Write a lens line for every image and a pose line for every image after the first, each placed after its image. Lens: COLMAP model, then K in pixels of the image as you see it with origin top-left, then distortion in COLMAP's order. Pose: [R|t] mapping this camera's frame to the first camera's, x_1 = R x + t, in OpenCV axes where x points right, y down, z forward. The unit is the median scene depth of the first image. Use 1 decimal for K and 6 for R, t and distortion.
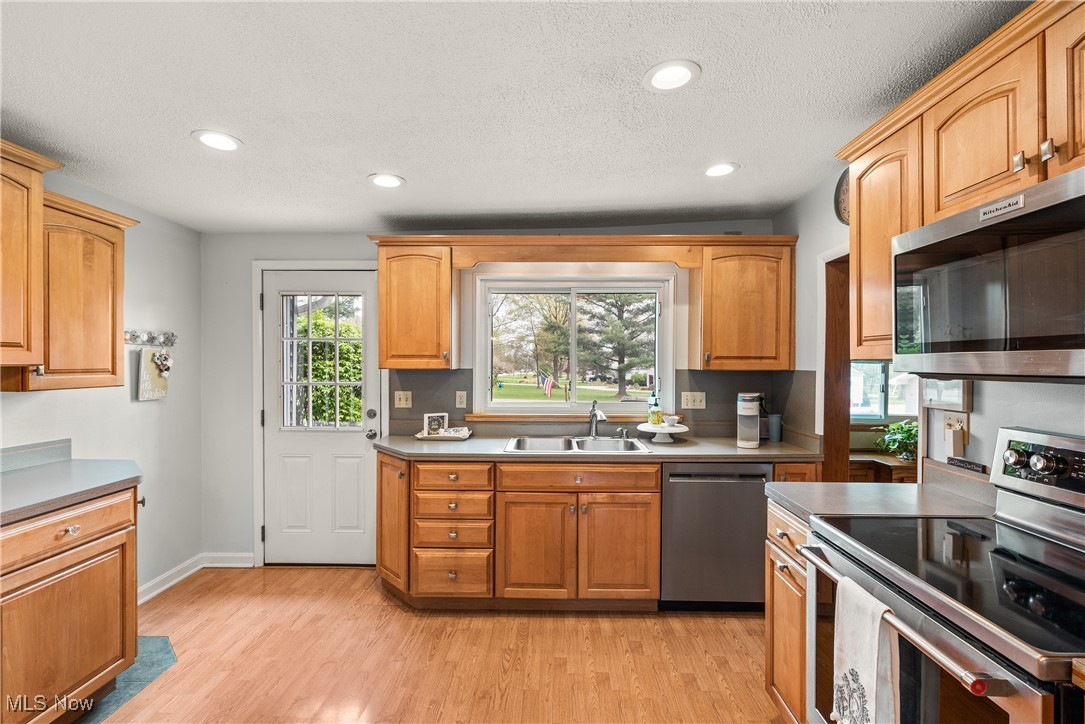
lens RADIAL K [[502.2, 0, 541.9], [0, 502.2, 362.8], [0, 0, 1]] dist [0.001796, -0.002076]
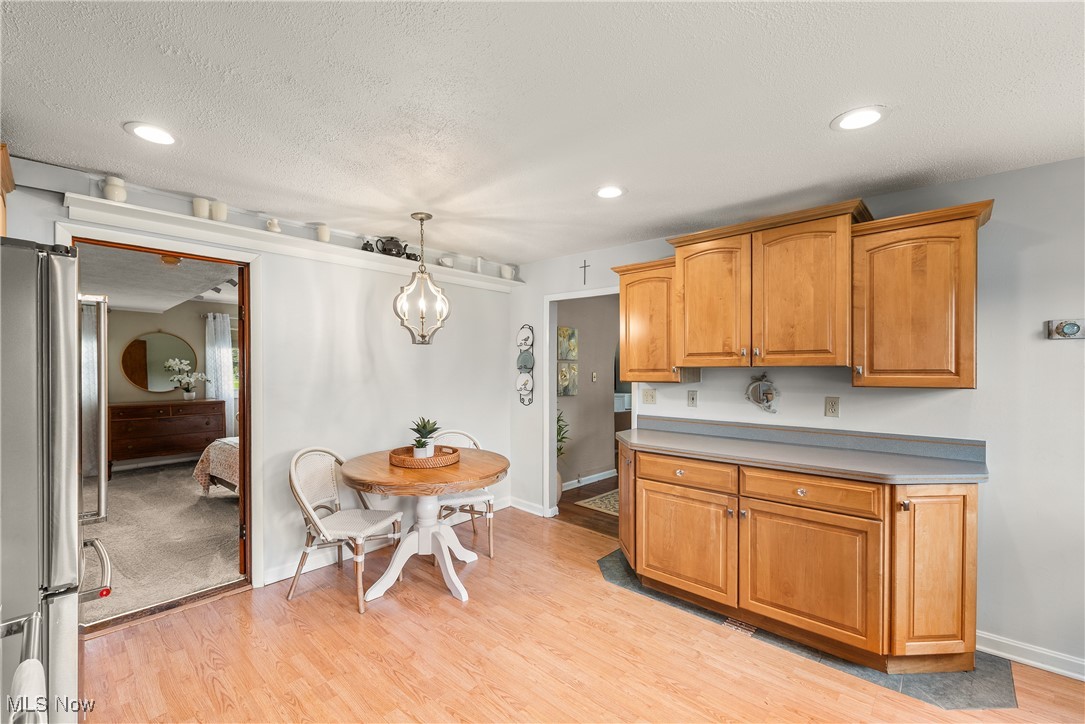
lens RADIAL K [[453.4, 0, 535.7], [0, 453.4, 371.9], [0, 0, 1]] dist [0.004128, -0.000160]
pose [[-0.657248, 0.003930, -0.753664, 0.279282], [0.002605, 0.999992, 0.002943, 0.009553], [0.753670, -0.000029, -0.657253, 0.847735]]
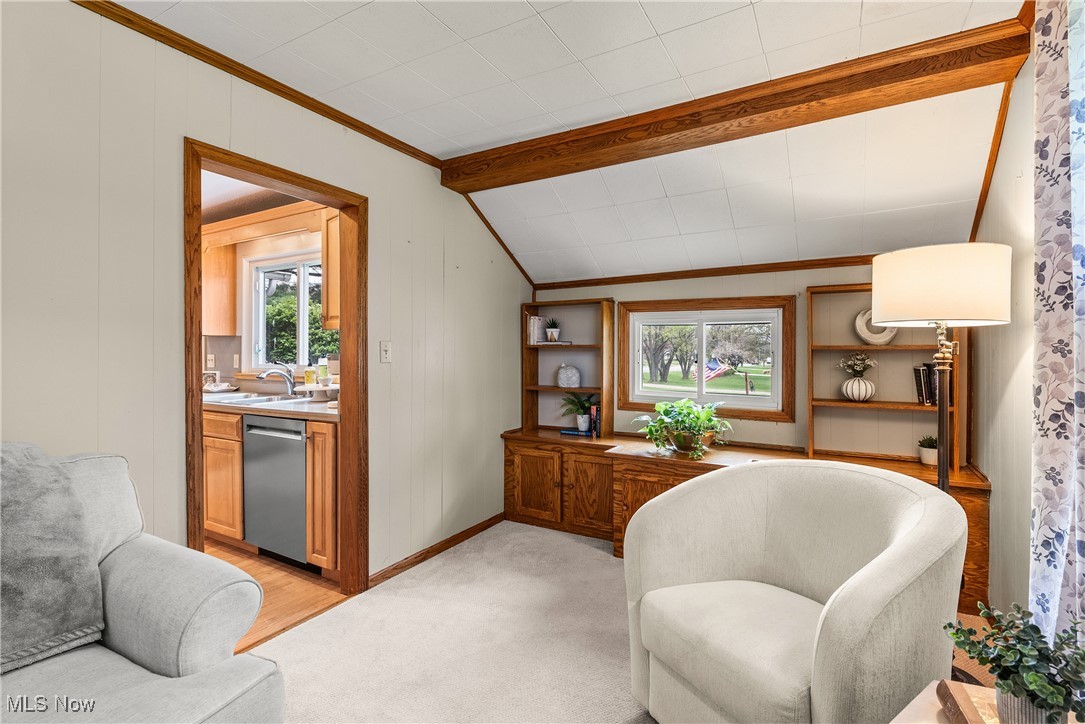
lens RADIAL K [[502.2, 0, 545.6], [0, 502.2, 356.8], [0, 0, 1]] dist [0.001796, -0.002076]
pose [[0.879535, 0.001228, -0.475832, 1.309234], [0.002336, 0.999973, 0.006899, 0.068498], [0.475828, -0.007180, 0.879509, 0.357124]]
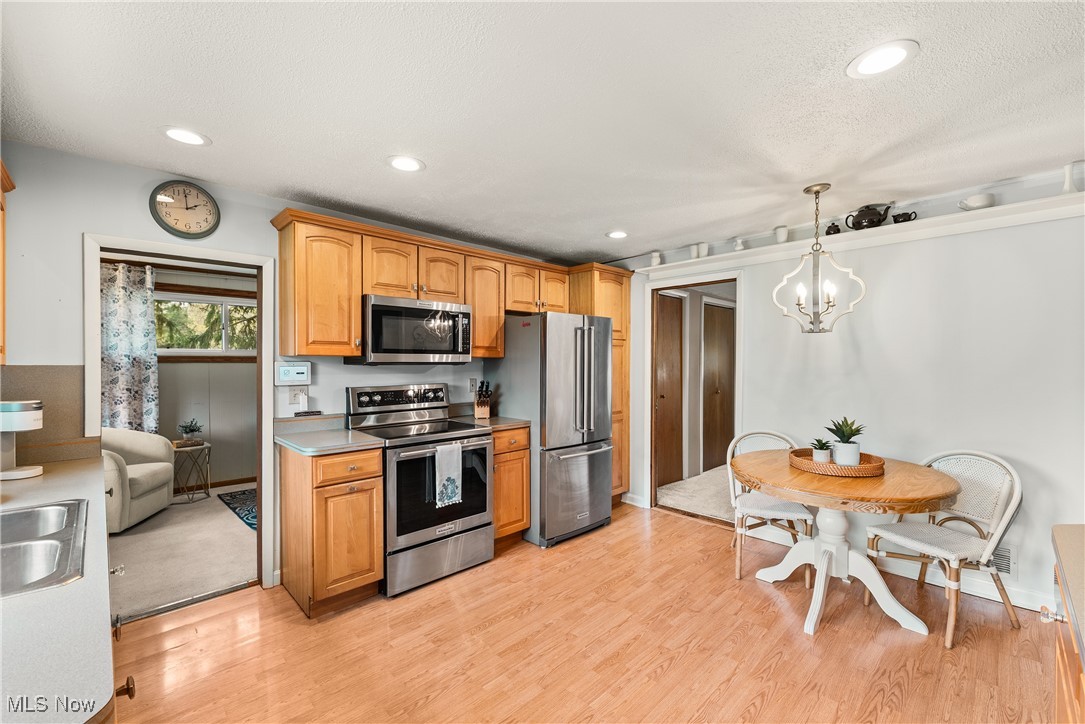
lens RADIAL K [[453.4, 0, 547.2], [0, 453.4, 363.7], [0, 0, 1]] dist [0.004128, -0.000160]
pose [[-0.729375, -0.003519, 0.684105, -0.582467], [-0.000824, 0.999991, 0.004266, 0.008461], [-0.684114, 0.002548, -0.729371, 1.024920]]
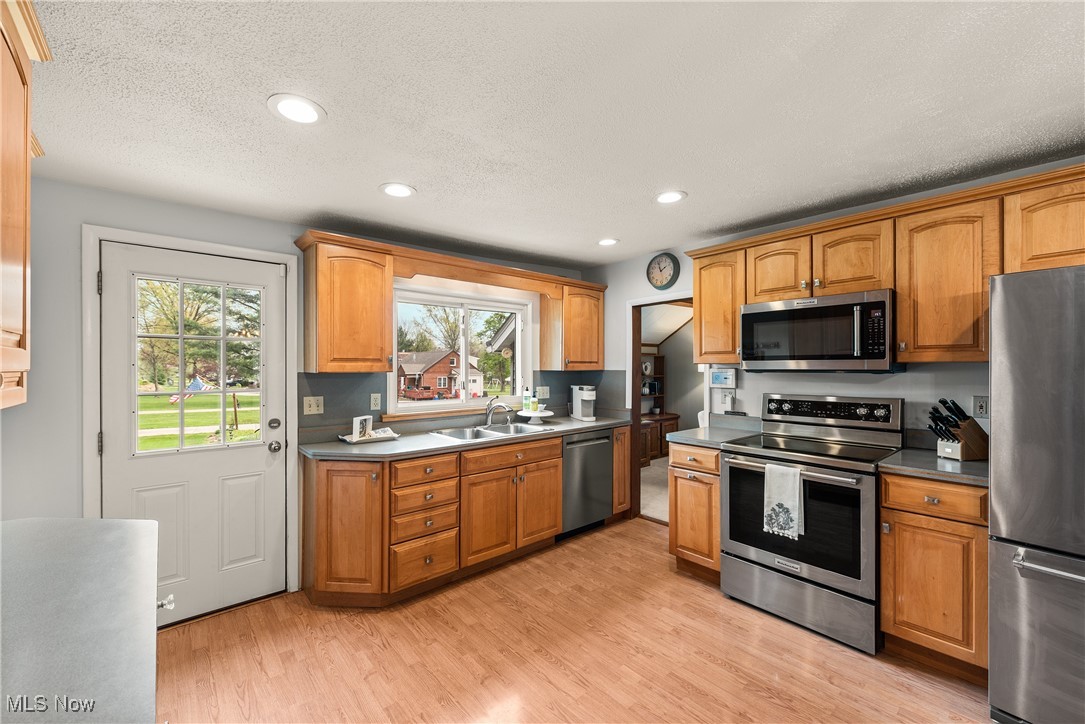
lens RADIAL K [[441.2, 0, 541.5], [0, 441.2, 363.1], [0, 0, 1]] dist [0.003473, -0.000541]
pose [[0.732486, 0.002289, 0.680778, -0.648563], [0.002880, 0.999975, -0.006461, 0.000367], [-0.680776, 0.006693, 0.732461, 0.123244]]
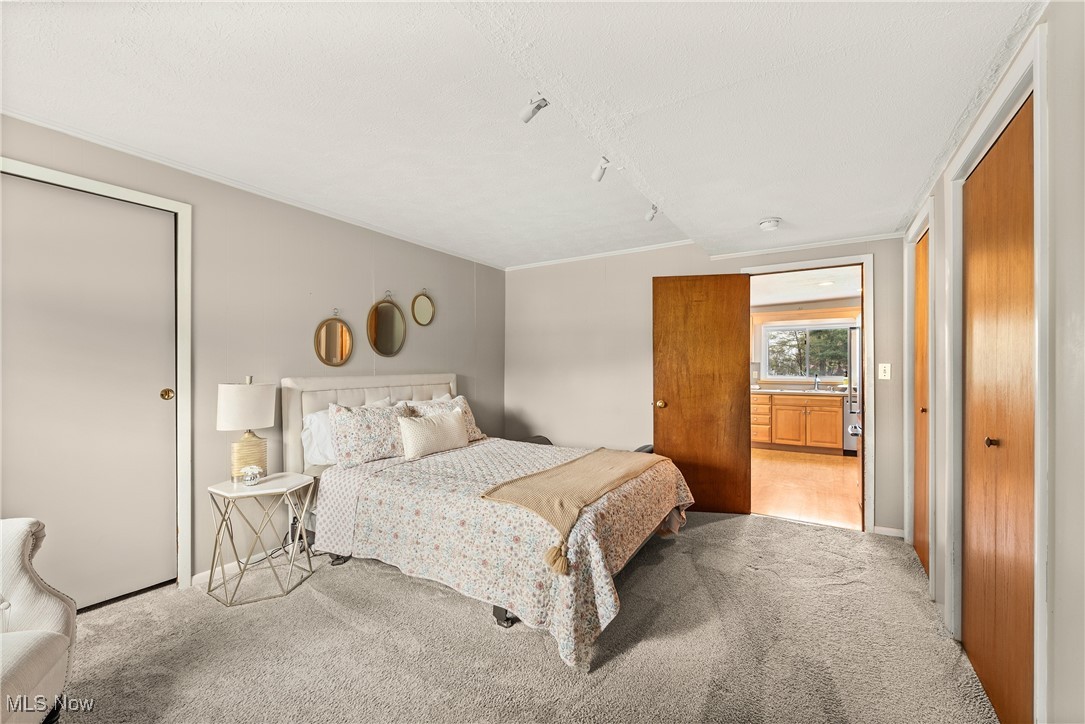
lens RADIAL K [[453.4, 0, 536.2], [0, 453.4, 366.6], [0, 0, 1]] dist [0.004128, -0.000160]
pose [[0.858258, -0.001907, -0.513216, 0.079332], [0.000593, 0.999996, -0.002724, 0.047036], [0.513219, 0.002033, 0.858255, -1.849073]]
